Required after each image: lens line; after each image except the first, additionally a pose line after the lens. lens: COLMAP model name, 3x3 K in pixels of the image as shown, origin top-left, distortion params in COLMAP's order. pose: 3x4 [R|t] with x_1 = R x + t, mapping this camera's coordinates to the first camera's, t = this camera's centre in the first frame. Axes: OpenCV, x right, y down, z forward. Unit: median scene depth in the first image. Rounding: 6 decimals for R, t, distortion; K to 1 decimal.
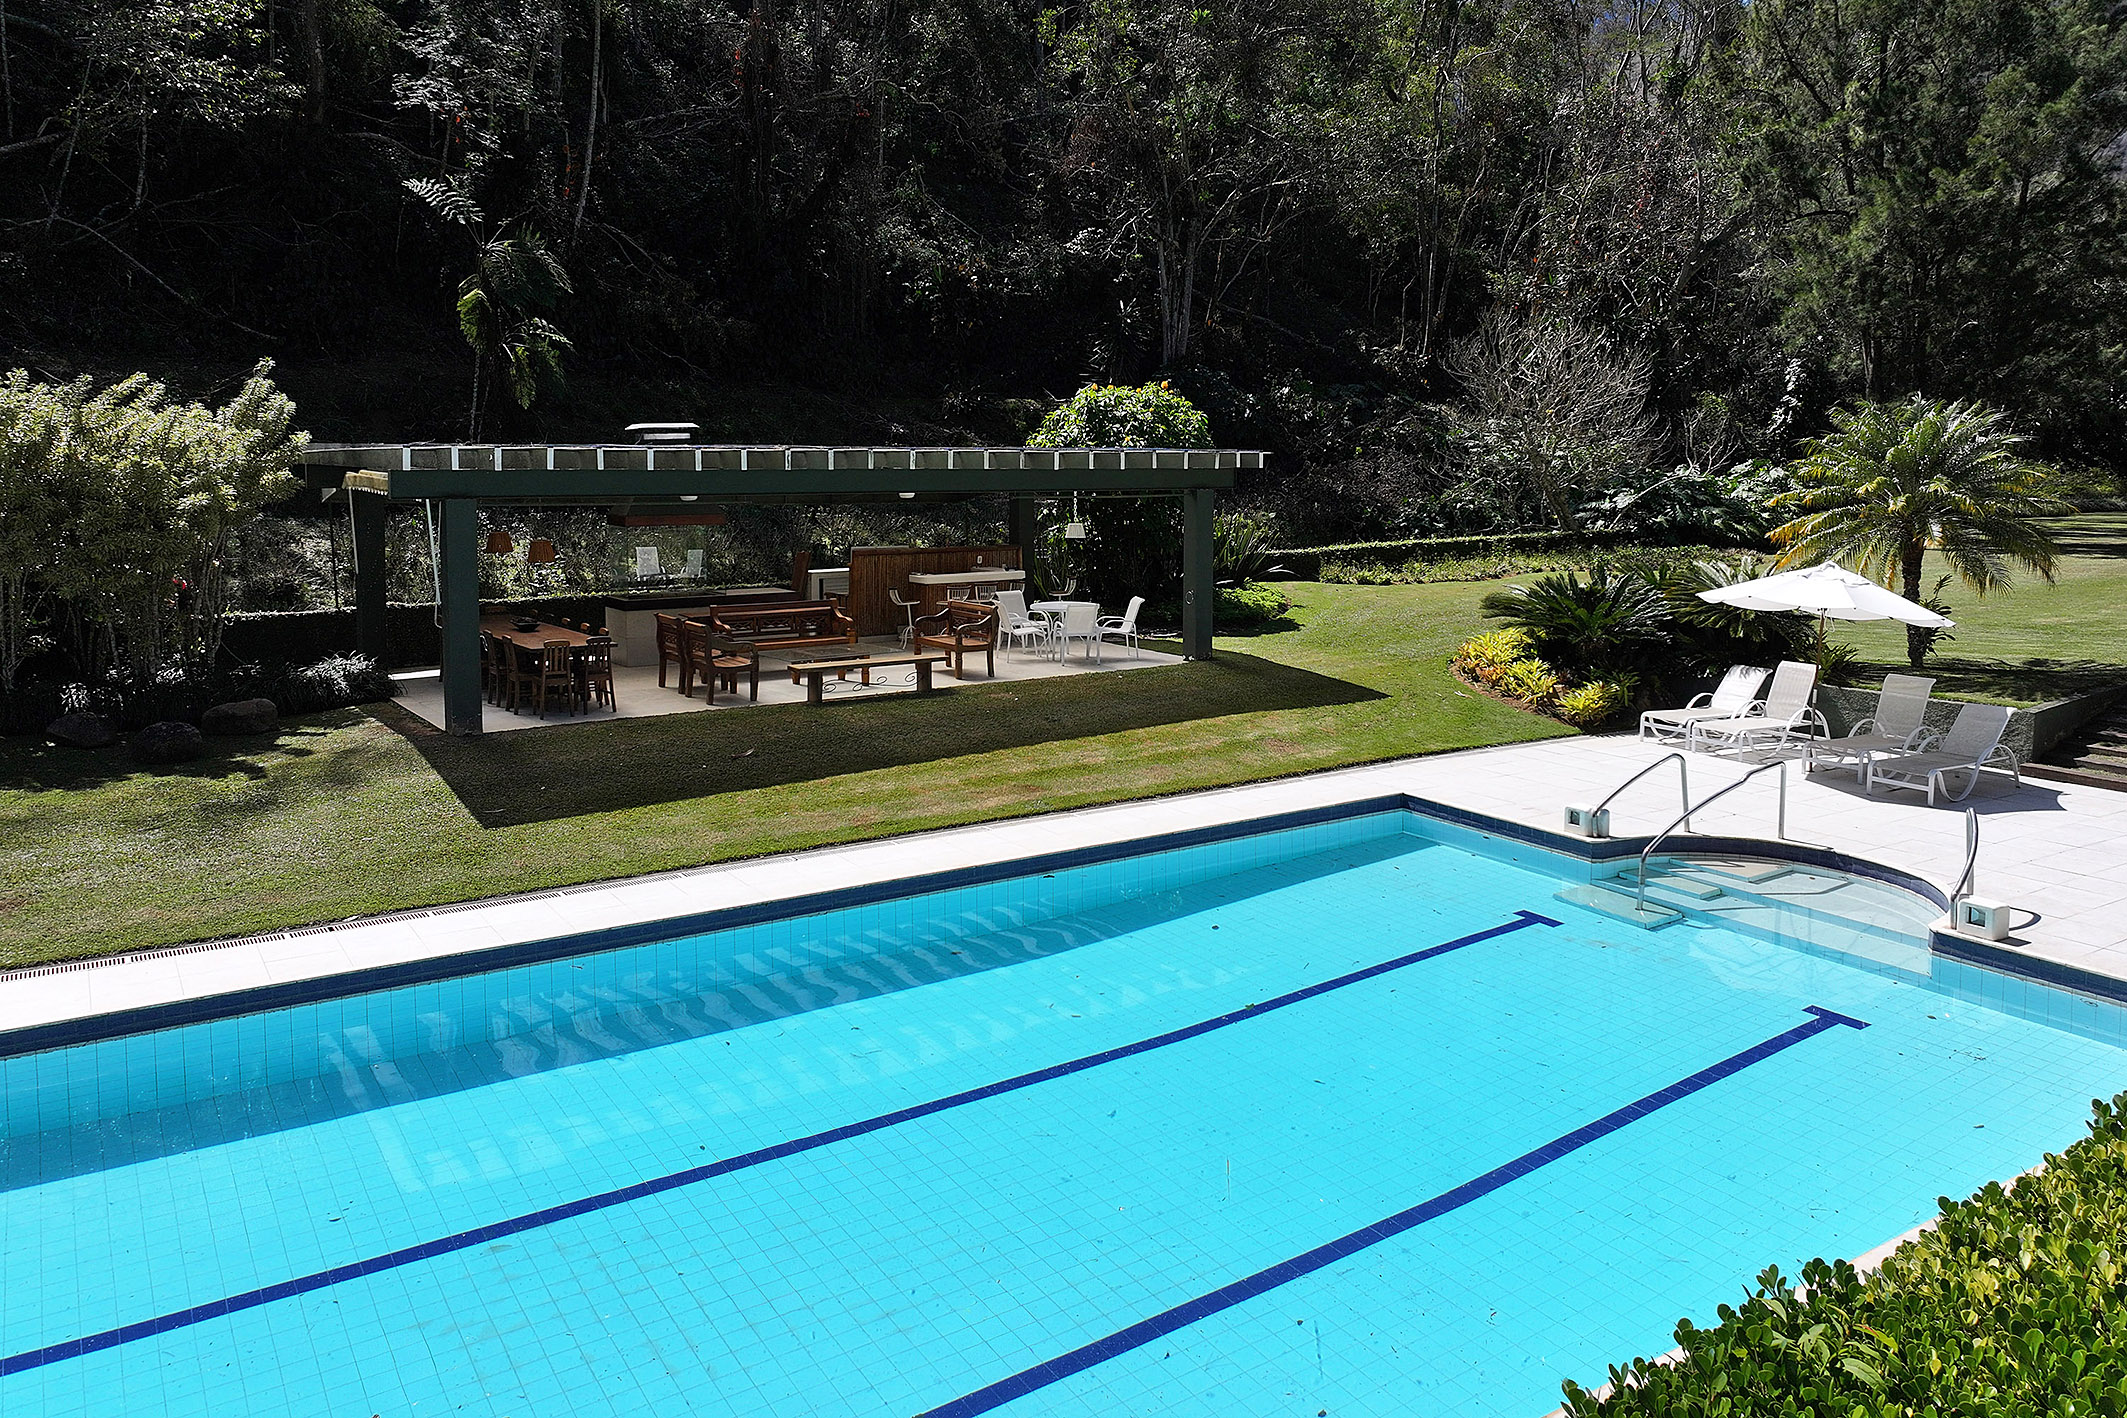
lens RADIAL K [[1476.3, 0, 1075.6], [0, 1476.3, 664.6], [0, 0, 1]] dist [0.002870, 0.005372]
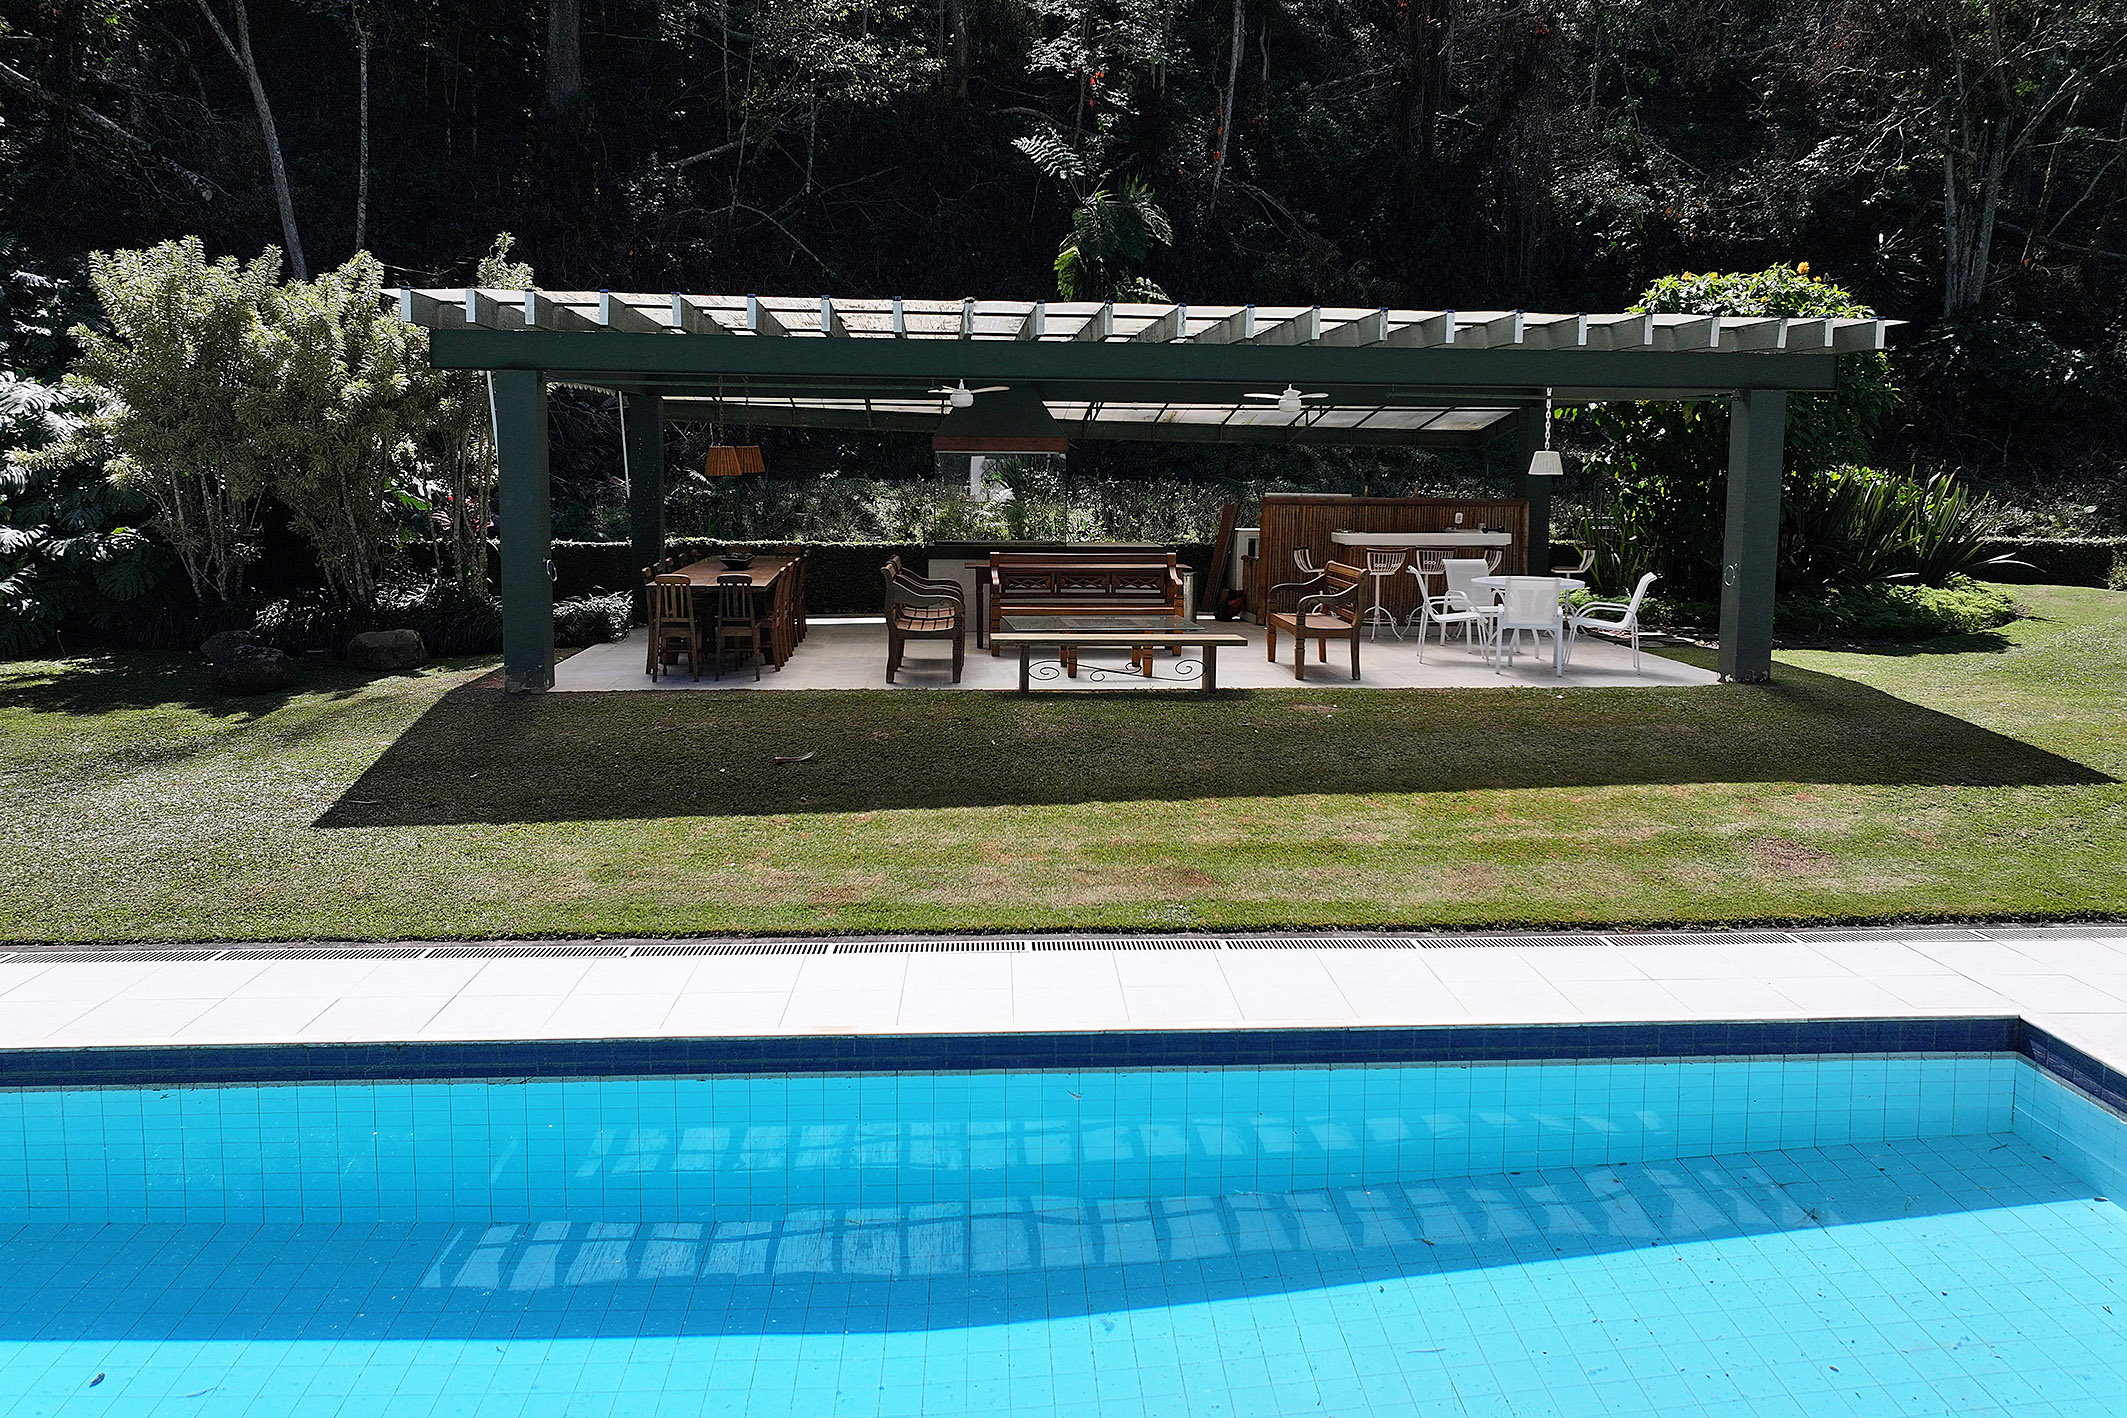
lens RADIAL K [[1464.3, 0, 1058.2], [0, 1464.3, 636.5], [0, 0, 1]] dist [0.004025, 0.011922]
pose [[0.871504, 0.065590, -0.485981, 0.066087], [-0.075948, 0.997110, -0.001622, 0.000156], [0.484471, 0.038323, 0.873968, 0.182678]]
